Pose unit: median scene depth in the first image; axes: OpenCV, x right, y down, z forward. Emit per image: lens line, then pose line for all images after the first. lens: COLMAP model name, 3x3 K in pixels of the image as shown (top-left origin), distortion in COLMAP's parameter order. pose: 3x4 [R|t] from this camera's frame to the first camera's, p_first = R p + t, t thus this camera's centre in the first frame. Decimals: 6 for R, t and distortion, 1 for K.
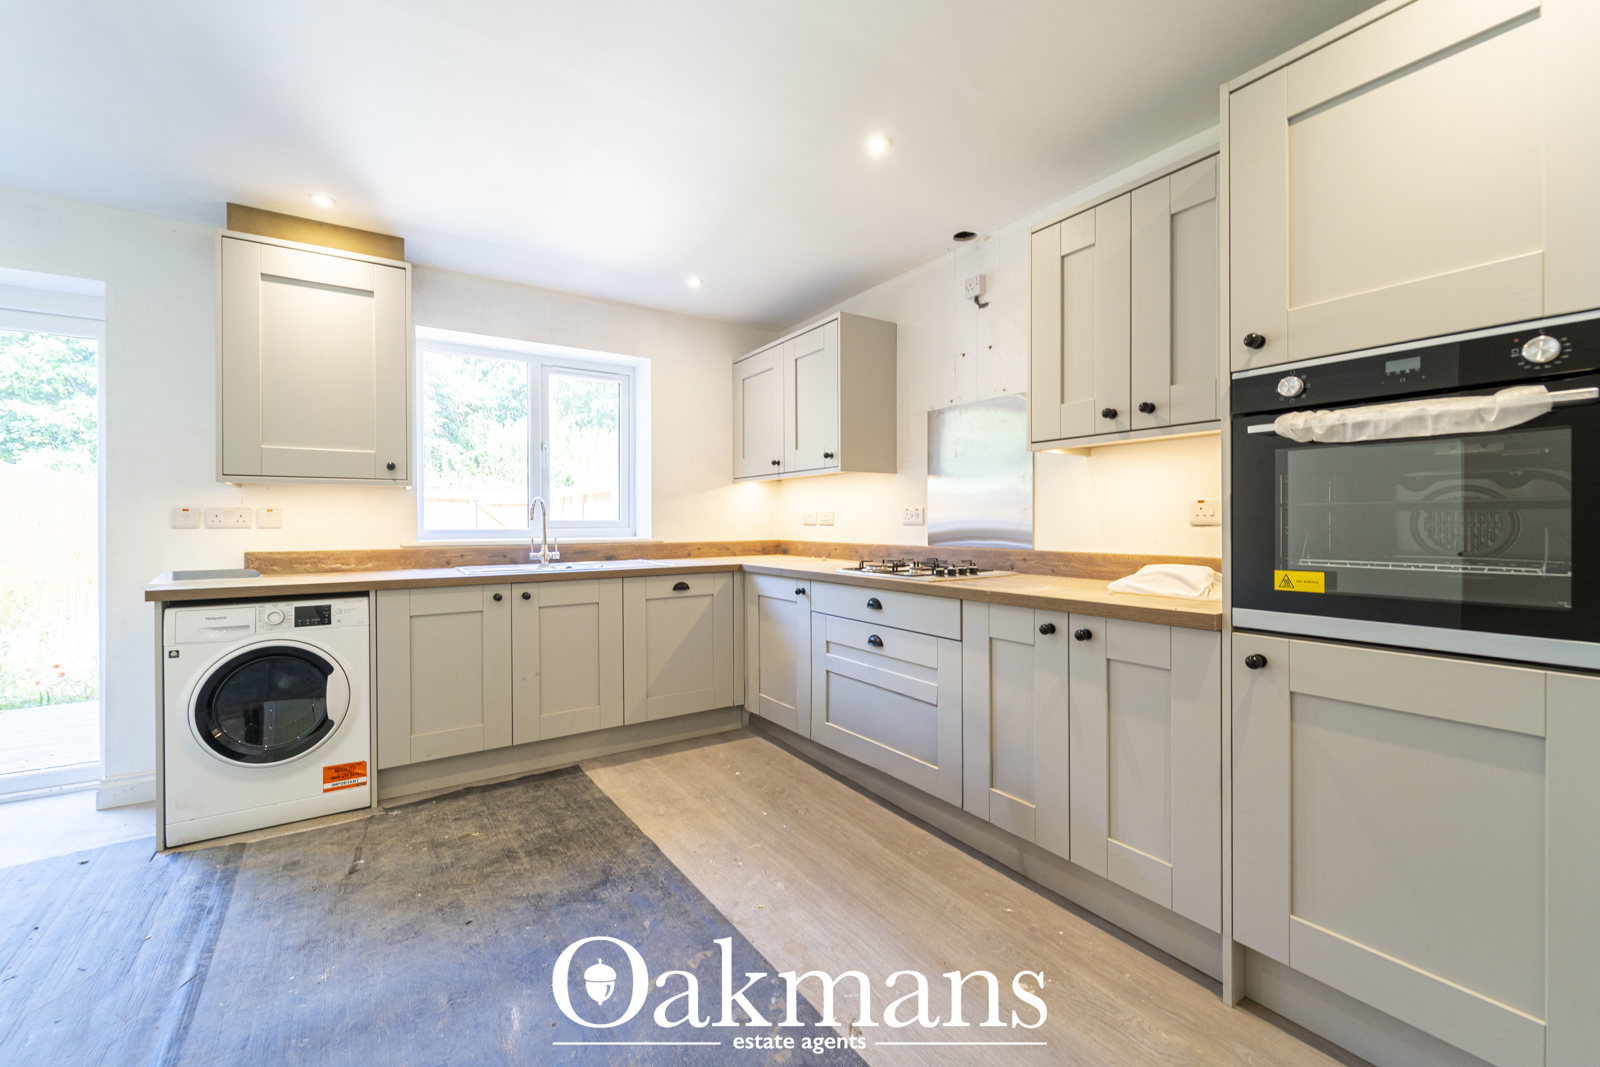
lens RADIAL K [[652.8, 0, 801.5], [0, 652.8, 528.1], [0, 0, 1]] dist [0.000294, -0.001624]
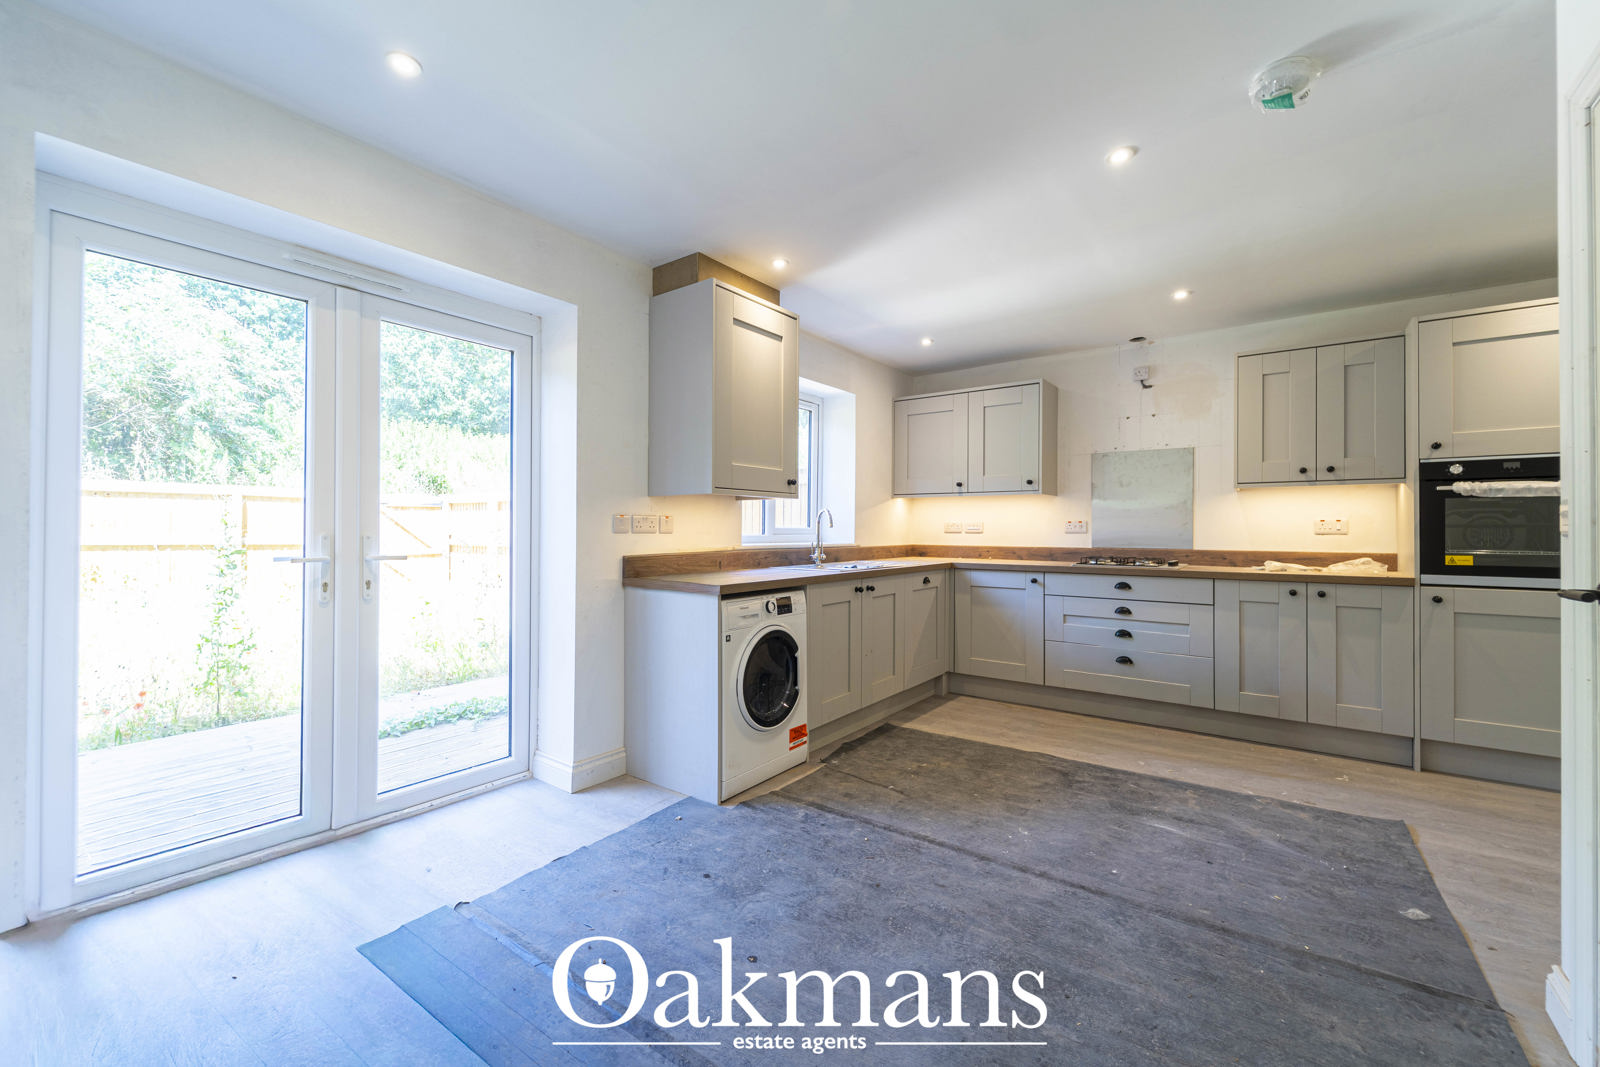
lens RADIAL K [[652.8, 0, 798.5], [0, 652.8, 531.1], [0, 0, 1]] dist [0.000294, -0.001624]
pose [[0.940091, 0.005881, 0.340872, -1.155230], [-0.003319, 0.999962, -0.008099, 0.005815], [-0.340906, 0.006482, 0.940075, -0.156258]]
